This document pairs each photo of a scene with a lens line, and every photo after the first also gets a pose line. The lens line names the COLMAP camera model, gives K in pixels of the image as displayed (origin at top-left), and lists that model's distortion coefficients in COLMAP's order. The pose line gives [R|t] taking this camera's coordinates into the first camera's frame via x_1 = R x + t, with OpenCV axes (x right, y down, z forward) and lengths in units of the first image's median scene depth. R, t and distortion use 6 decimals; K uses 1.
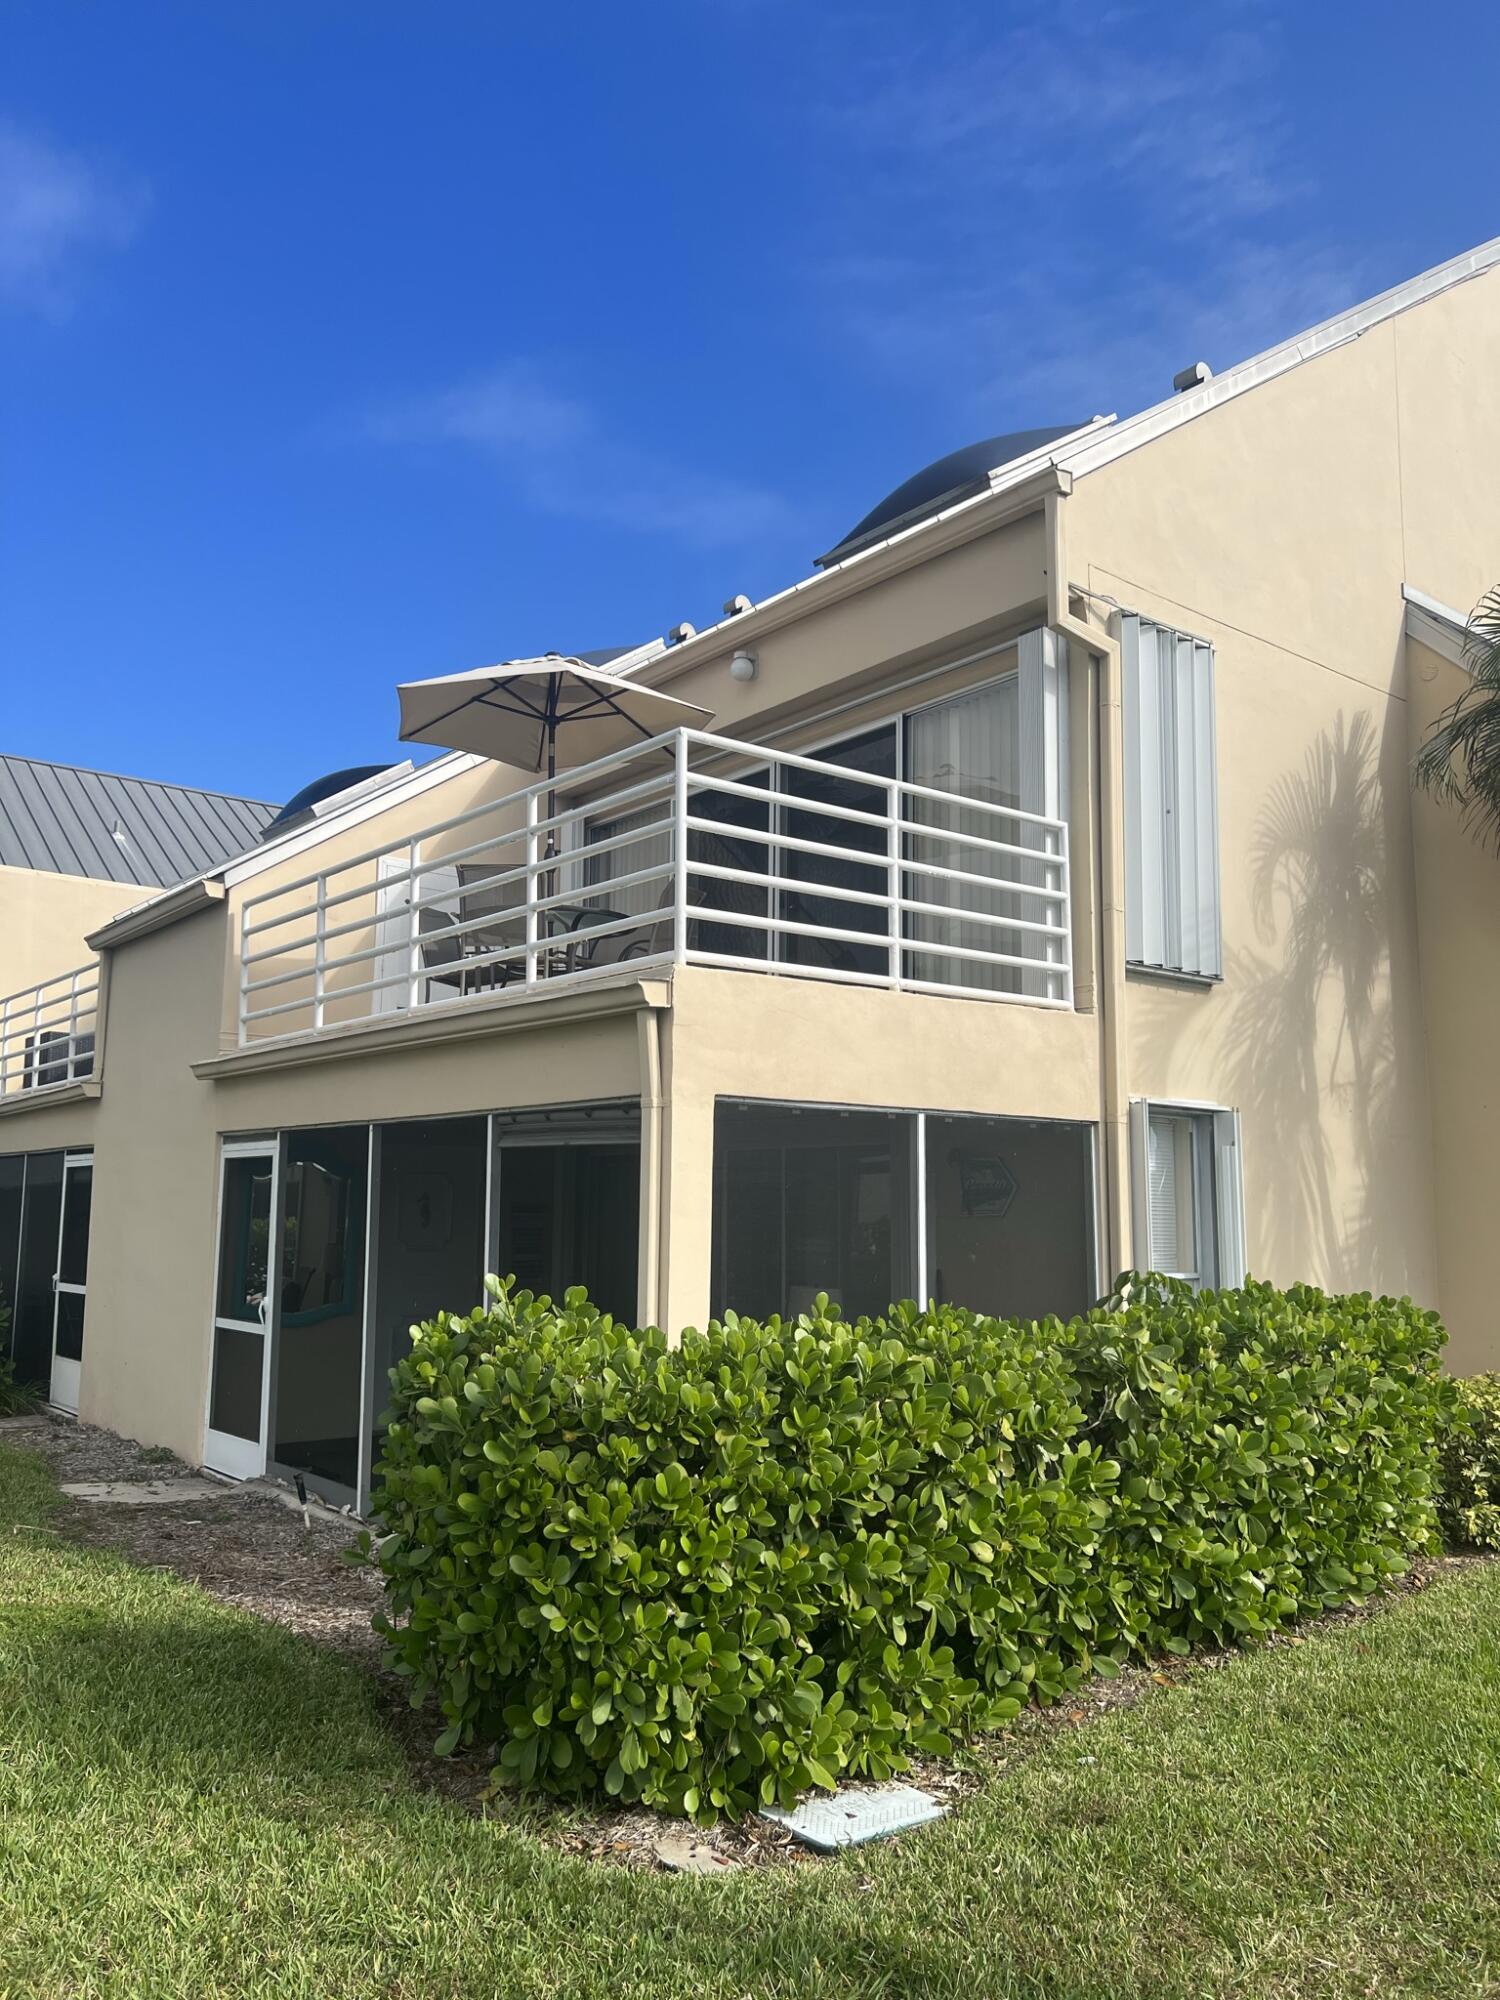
lens RADIAL K [[1505.4, 0, 749.6], [0, 1505.4, 1025.3], [0, 0, 1]] dist [0.031475, -0.003167]
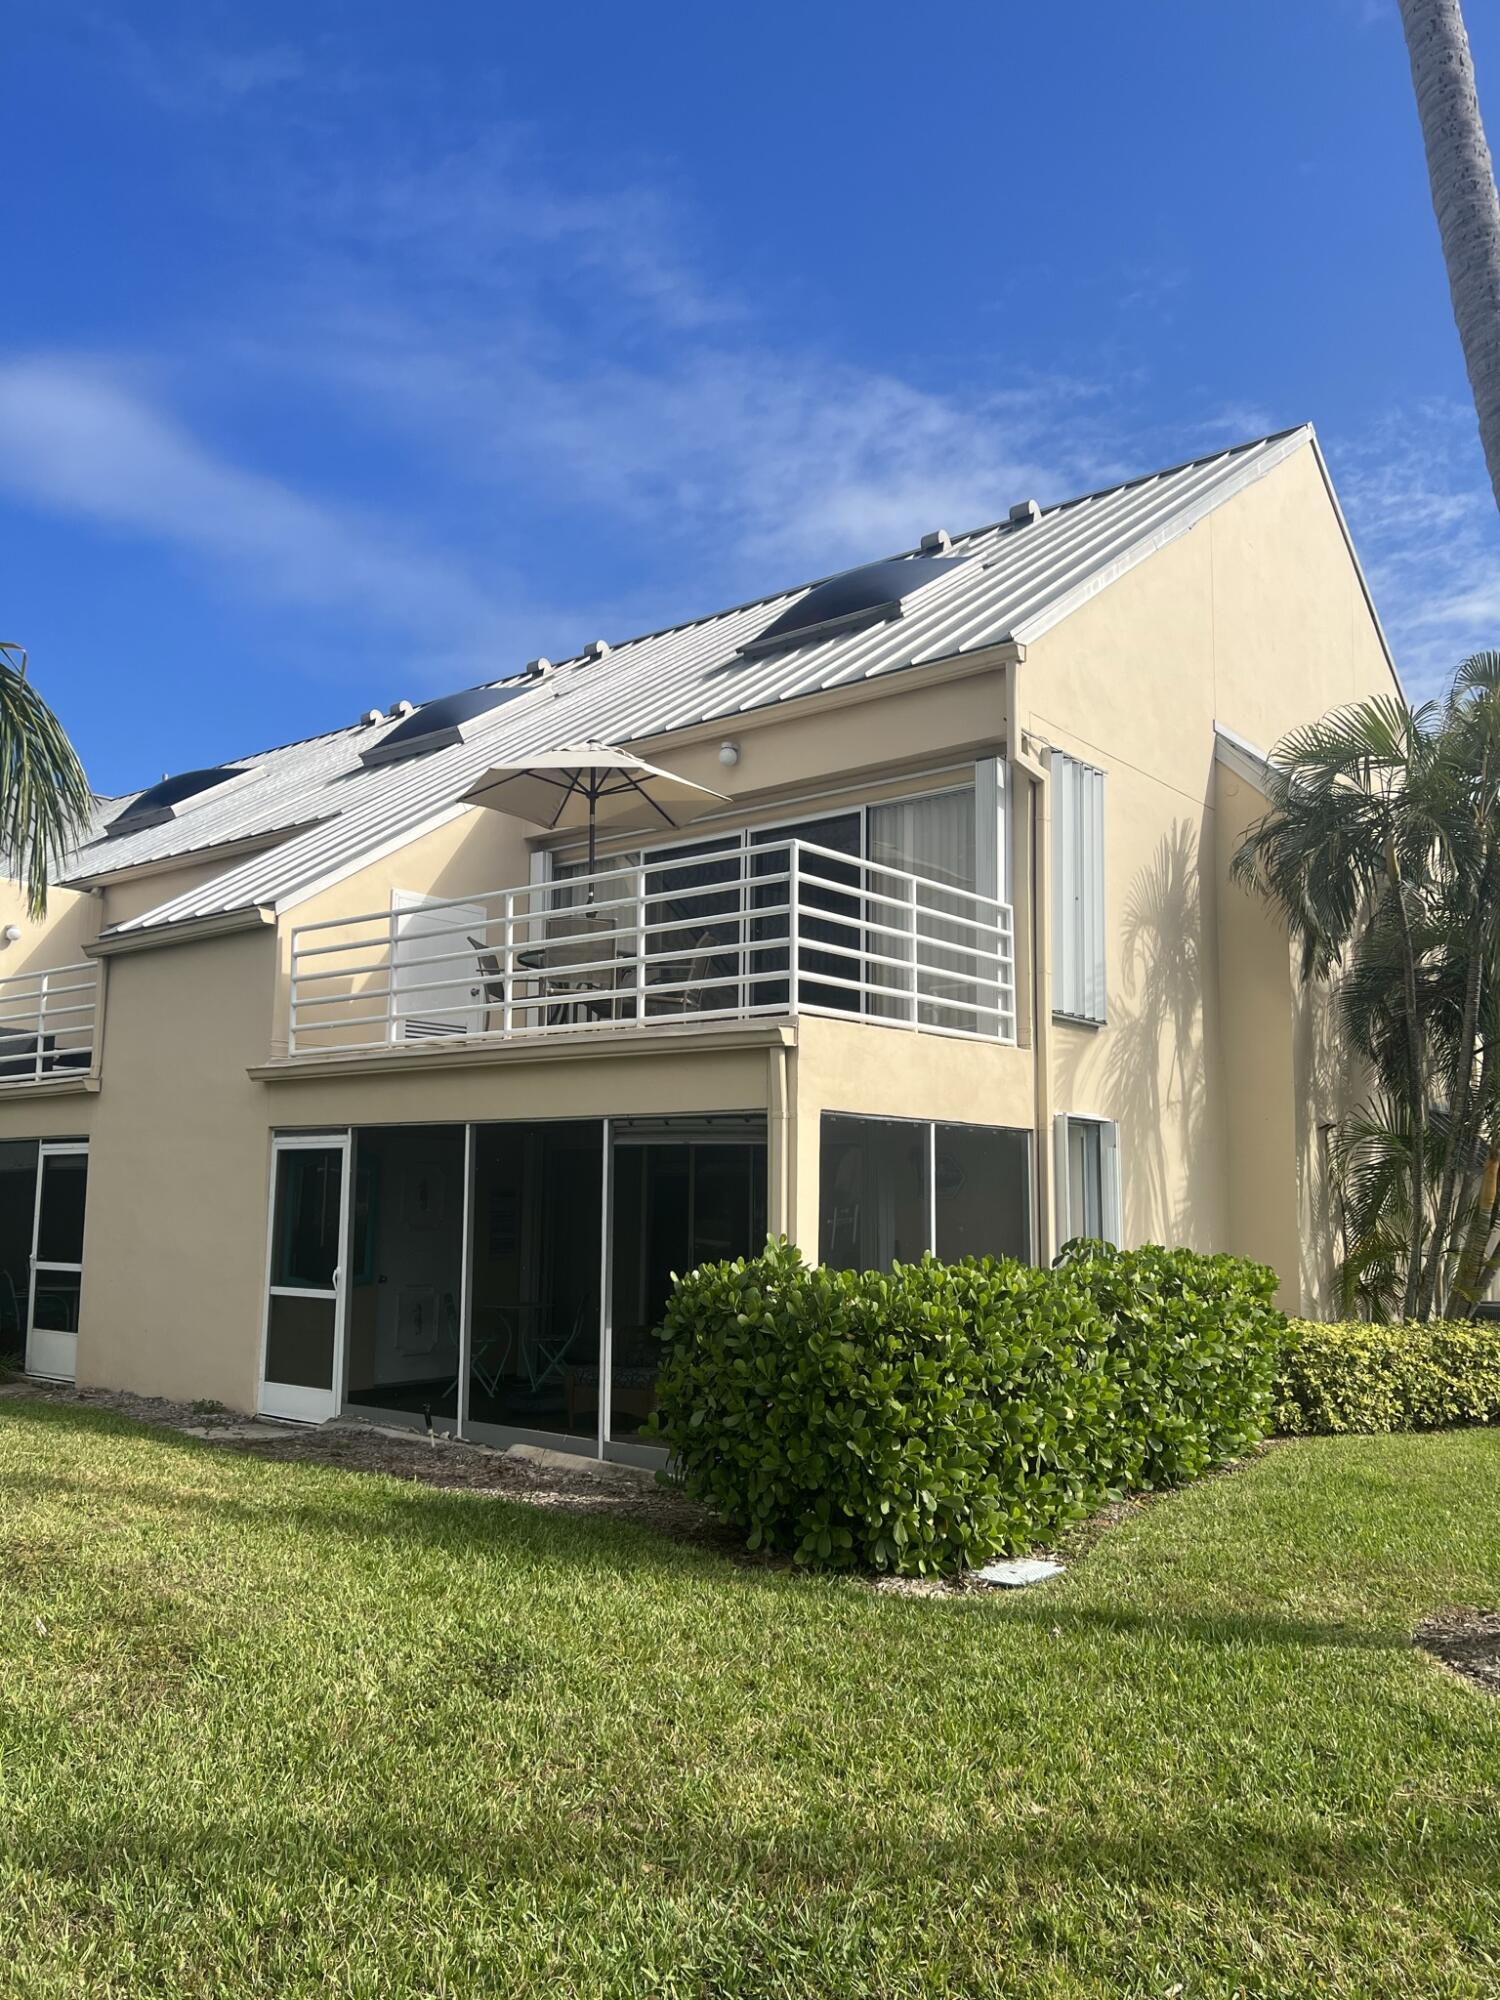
lens RADIAL K [[1493.9, 0, 752.2], [0, 1493.9, 1034.9], [0, 0, 1]] dist [0.062494, -0.000296]
pose [[0.977922, 0.024864, 0.207484, -0.290560], [-0.027485, 0.999575, 0.009758, -0.026505], [-0.207153, -0.015245, 0.978190, -0.256021]]
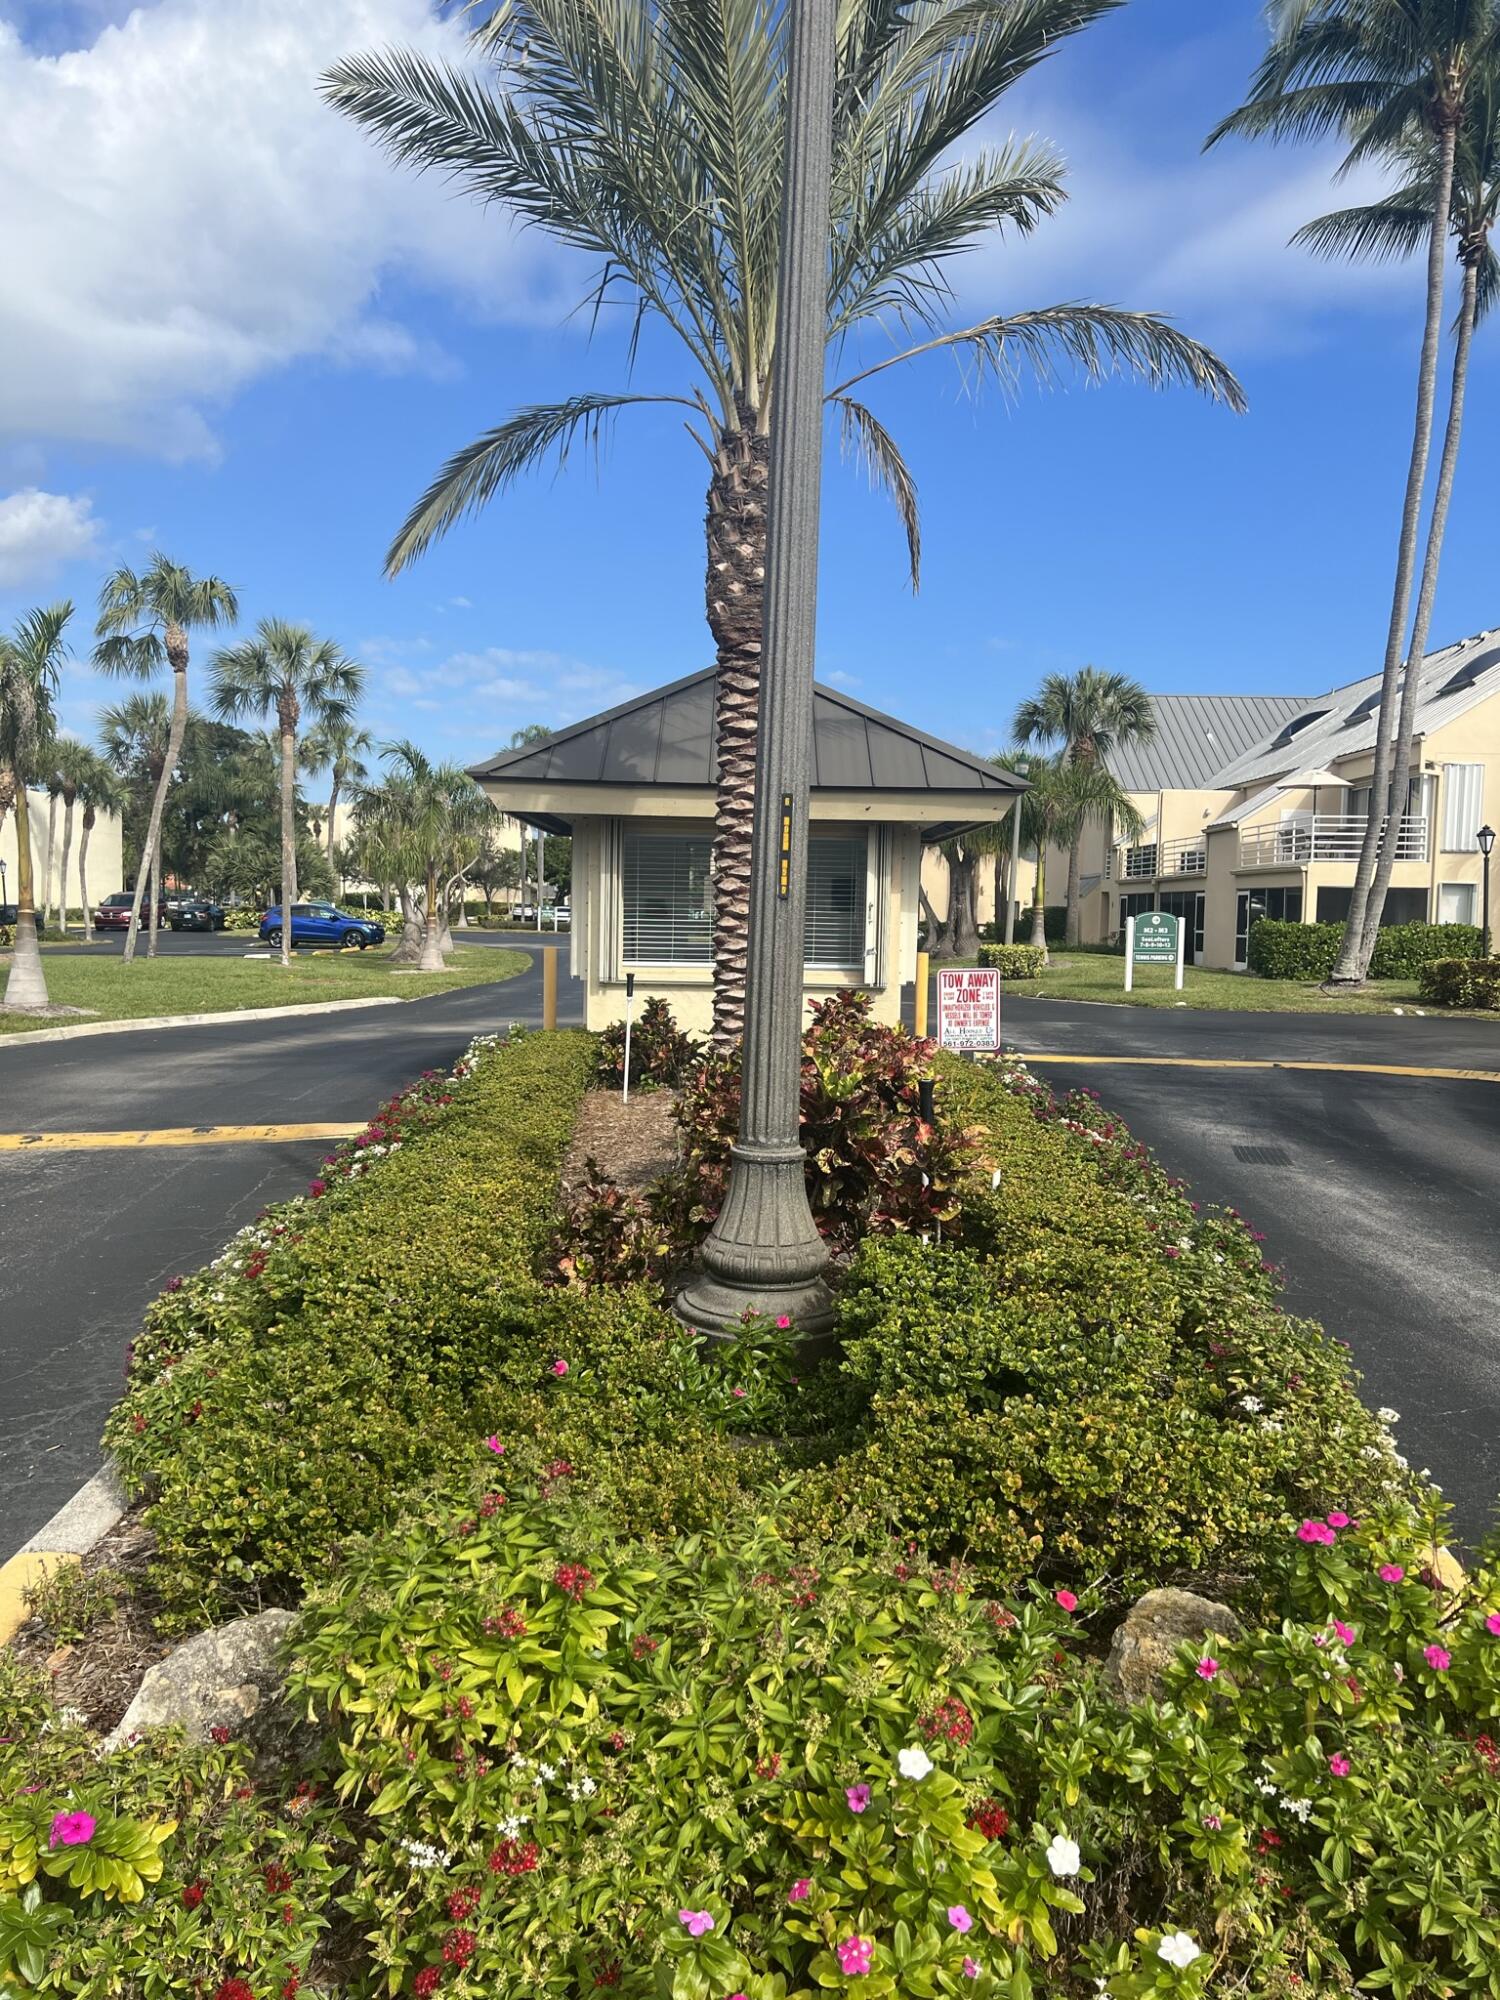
lens RADIAL K [[1505.4, 0, 749.6], [0, 1505.4, 1025.3], [0, 0, 1]] dist [0.031475, -0.003167]
pose [[0.772592, 0.053436, -0.632650, 1.483574], [0.063785, 0.984878, 0.161081, -0.368905], [0.631691, -0.164803, 0.757500, -3.578190]]
